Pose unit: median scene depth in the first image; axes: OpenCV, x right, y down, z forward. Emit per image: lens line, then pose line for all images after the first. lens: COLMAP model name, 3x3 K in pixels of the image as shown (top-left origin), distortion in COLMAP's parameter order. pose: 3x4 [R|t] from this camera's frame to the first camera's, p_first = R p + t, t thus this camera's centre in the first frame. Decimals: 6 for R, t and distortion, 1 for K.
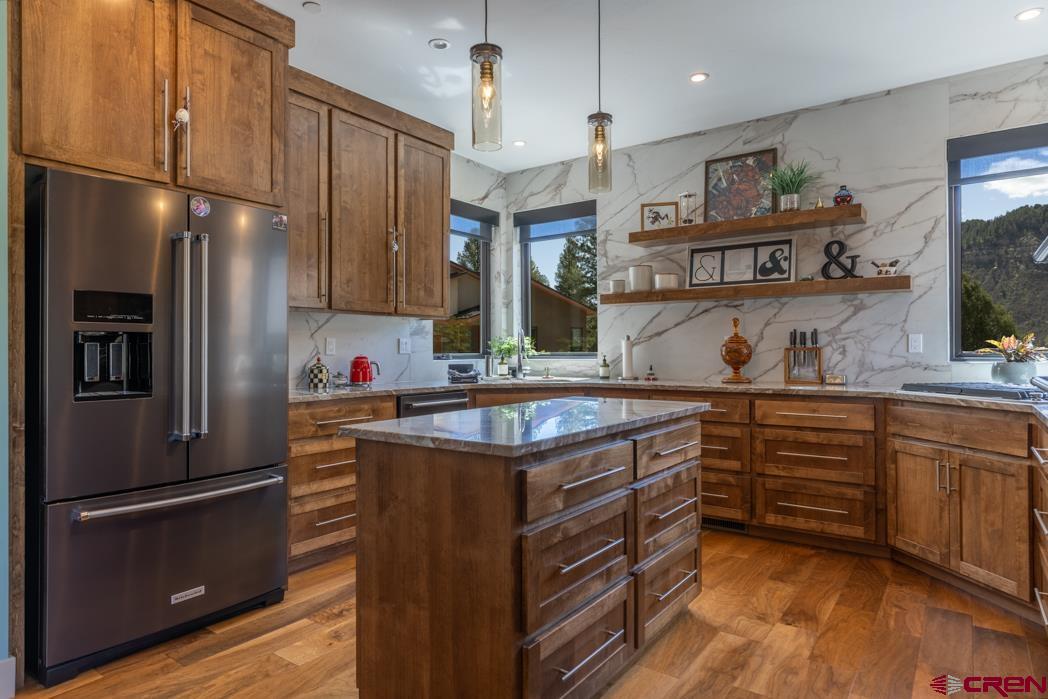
lens RADIAL K [[594.3, 0, 524.0], [0, 594.3, 349.5], [0, 0, 1]] dist [0.001027, -0.000764]
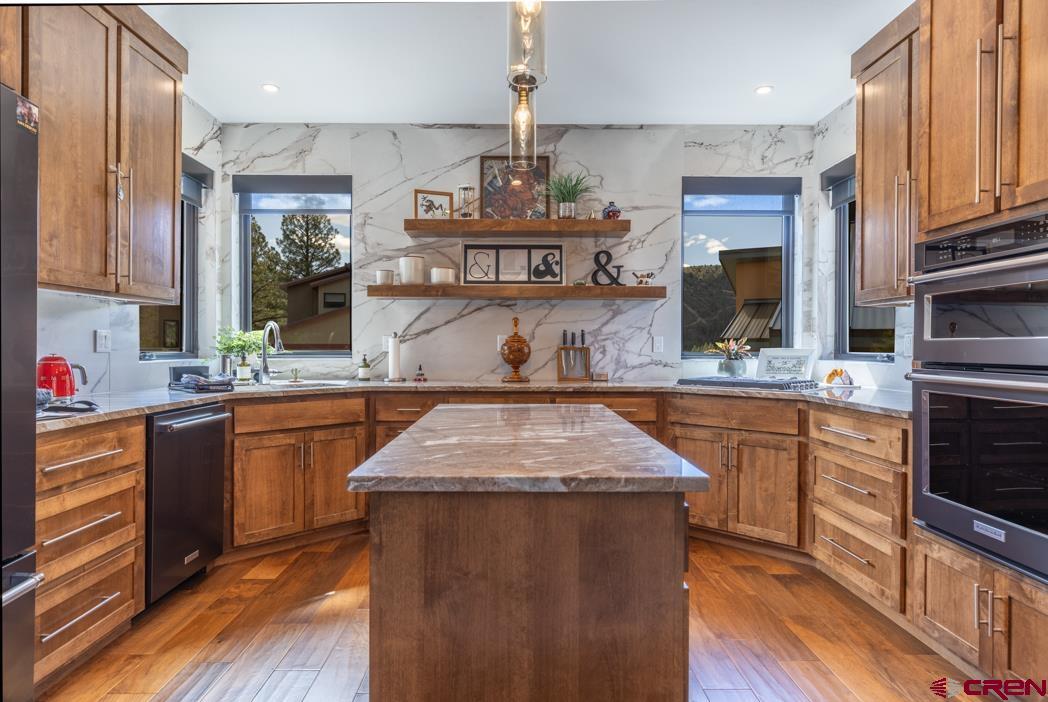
lens RADIAL K [[594.3, 0, 524.0], [0, 594.3, 351.0], [0, 0, 1]] dist [0.001027, -0.000764]
pose [[0.813614, 0.002904, 0.581398, -0.229894], [-0.006720, 0.999968, 0.004411, -0.000662], [-0.581366, -0.007496, 0.813607, 0.179886]]
